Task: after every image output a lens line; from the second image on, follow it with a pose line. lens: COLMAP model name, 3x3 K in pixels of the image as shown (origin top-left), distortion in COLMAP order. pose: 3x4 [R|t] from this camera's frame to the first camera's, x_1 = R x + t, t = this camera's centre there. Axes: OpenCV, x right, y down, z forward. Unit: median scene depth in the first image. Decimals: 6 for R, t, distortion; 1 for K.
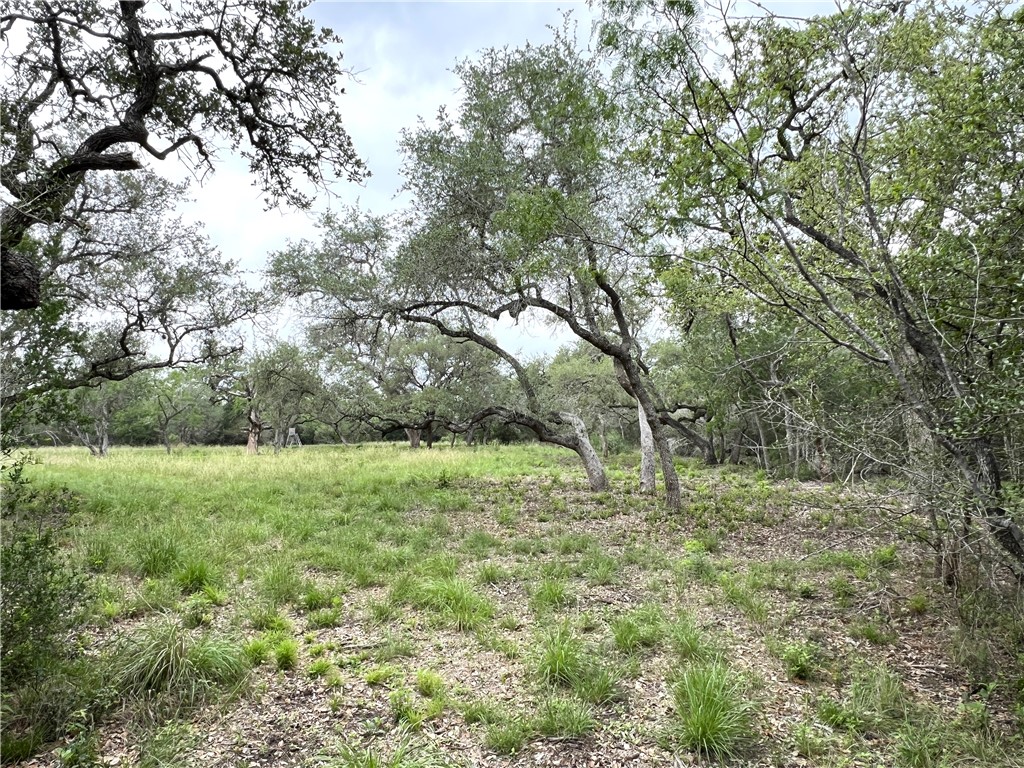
lens RADIAL K [[658.8, 0, 511.6], [0, 658.8, 384.4], [0, 0, 1]] dist [-0.004378, -0.001422]
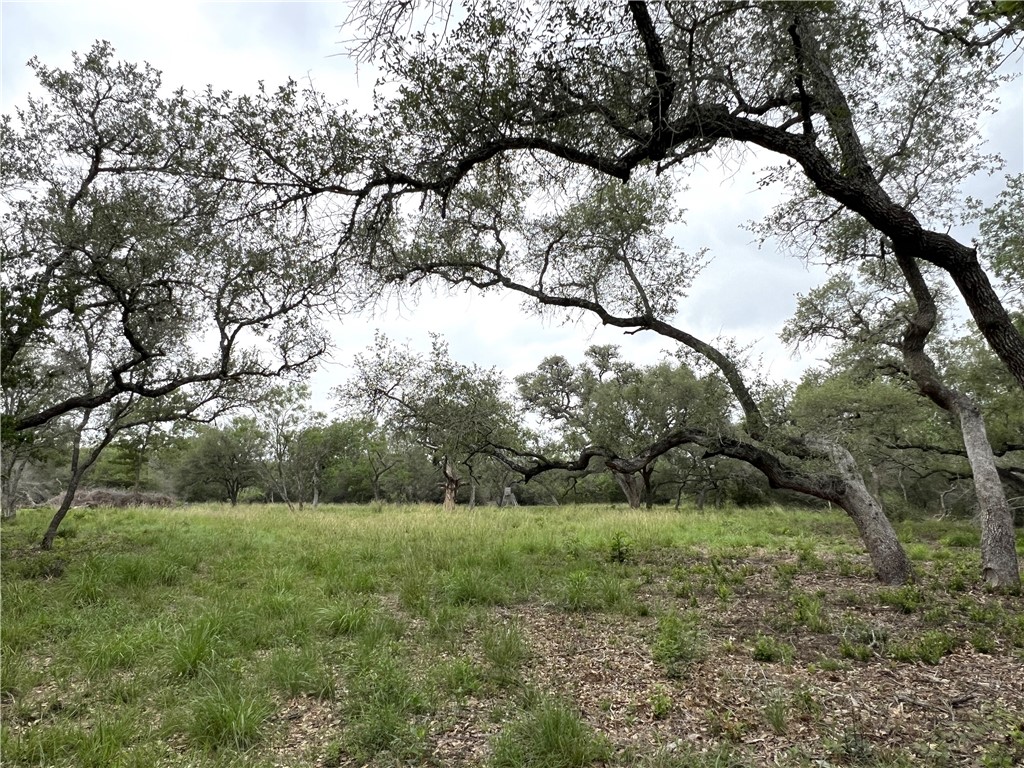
lens RADIAL K [[658.8, 0, 512.7], [0, 658.8, 384.1], [0, 0, 1]] dist [-0.004378, -0.001422]
pose [[0.938074, -0.048777, -0.342984, 0.033464], [0.014945, 0.994815, -0.100601, 0.050484], [0.346112, 0.089245, 0.933939, 0.371327]]
